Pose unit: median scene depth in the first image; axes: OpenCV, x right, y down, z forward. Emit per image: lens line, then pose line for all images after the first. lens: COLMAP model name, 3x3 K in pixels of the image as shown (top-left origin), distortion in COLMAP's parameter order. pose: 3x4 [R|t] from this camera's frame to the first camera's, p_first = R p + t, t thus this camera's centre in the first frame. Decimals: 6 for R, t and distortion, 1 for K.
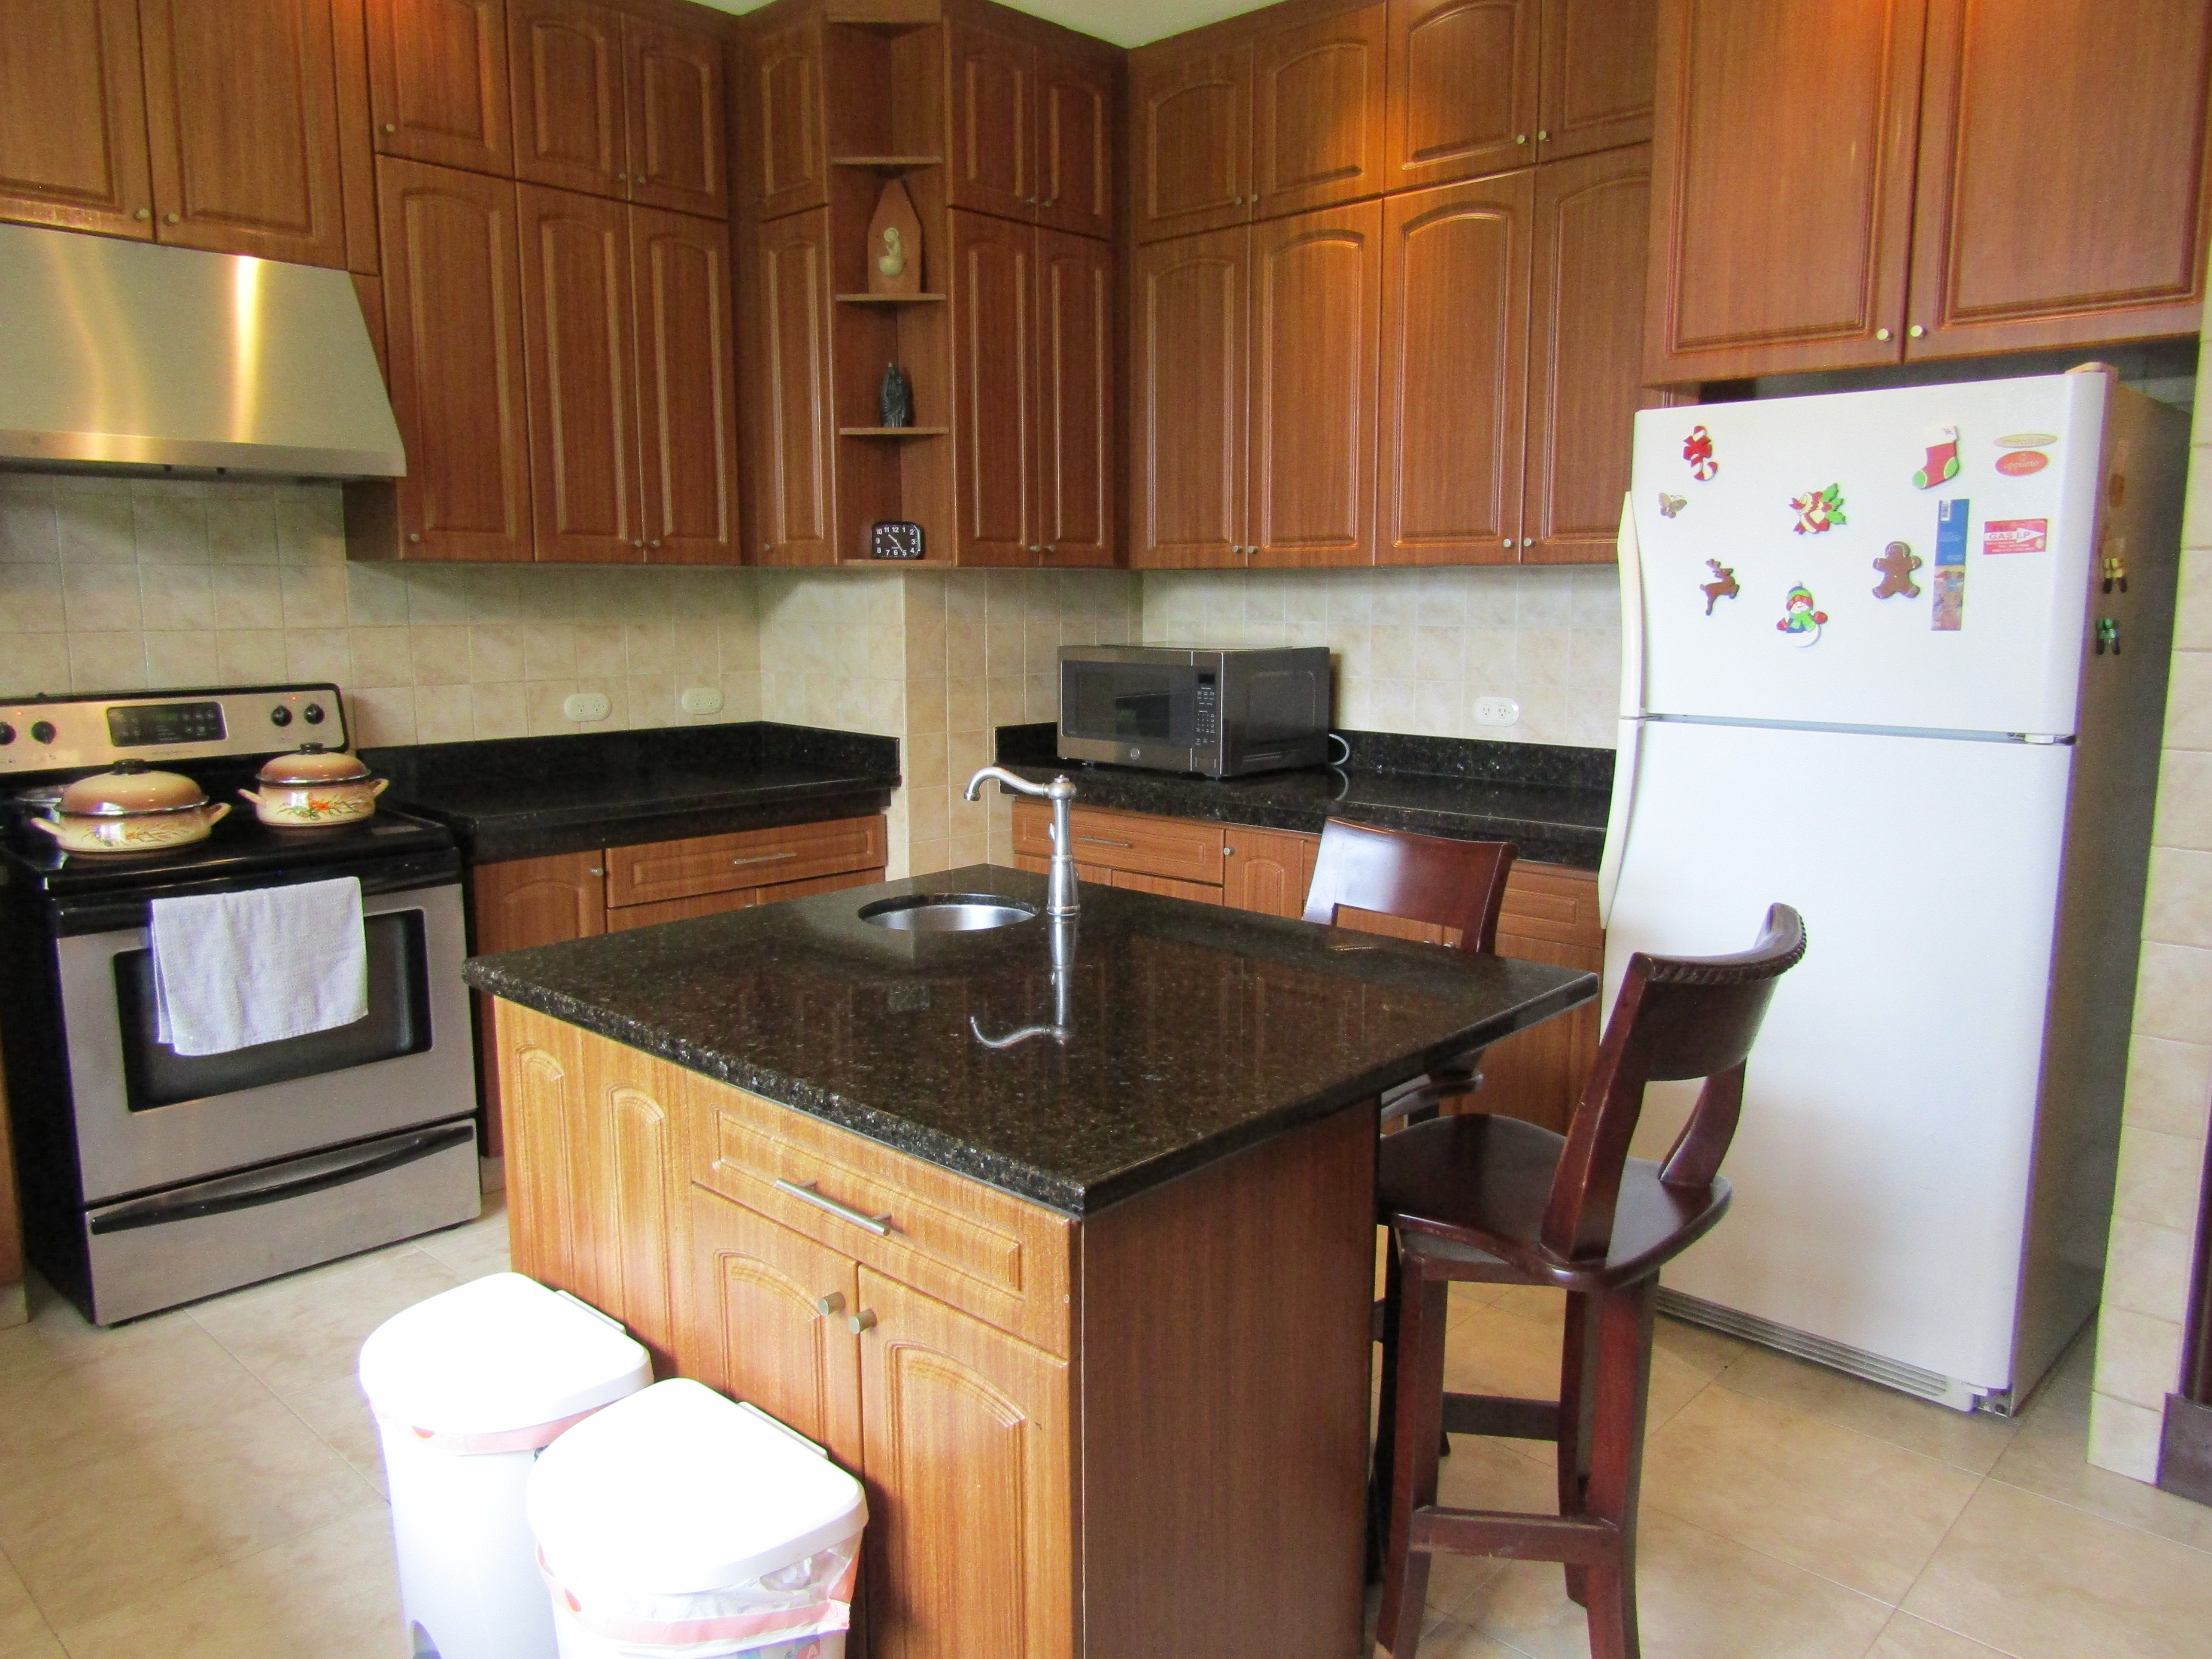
lens RADIAL K [[1574.5, 0, 1115.4], [0, 1574.5, 825.3], [0, 0, 1]] dist [-0.002171, -0.004125]
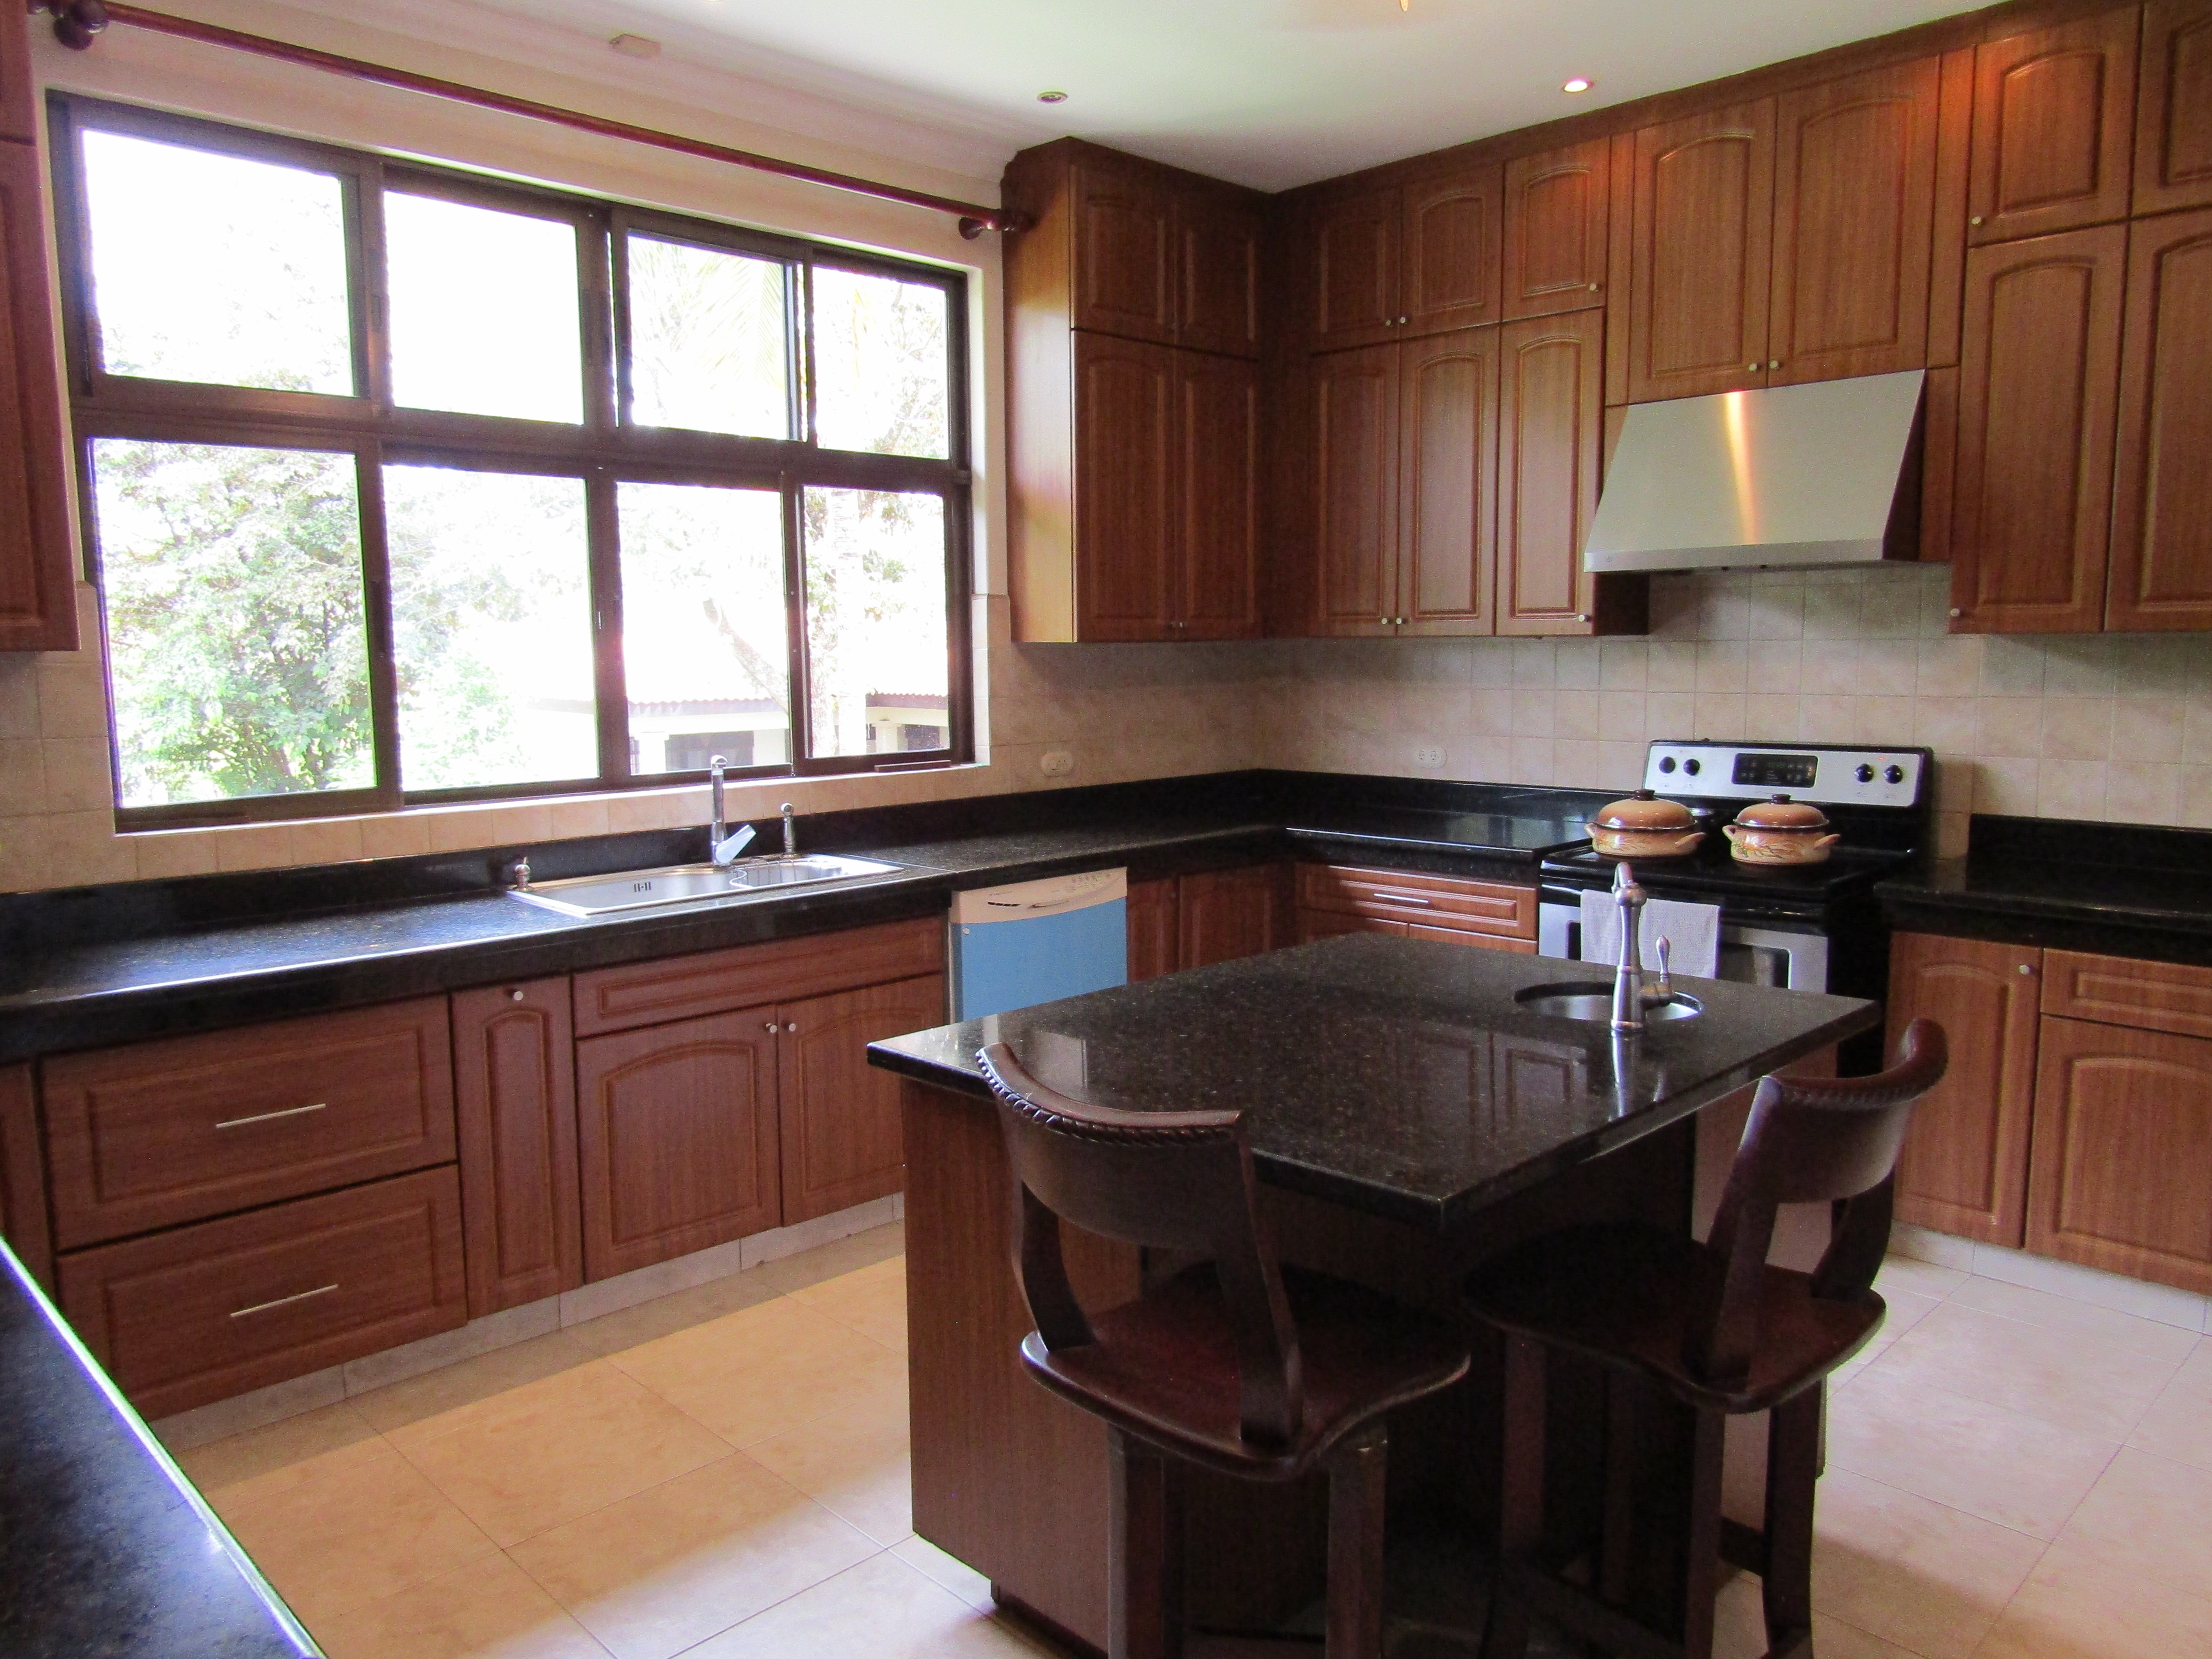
lens RADIAL K [[1574.5, 0, 1114.5], [0, 1574.5, 834.9], [0, 0, 1]] dist [-0.002171, -0.004125]
pose [[-0.033508, 0.112166, -0.993124, 0.602764], [-0.141433, 0.983150, 0.115811, -0.079852], [0.989381, 0.144341, -0.017079, 0.492284]]
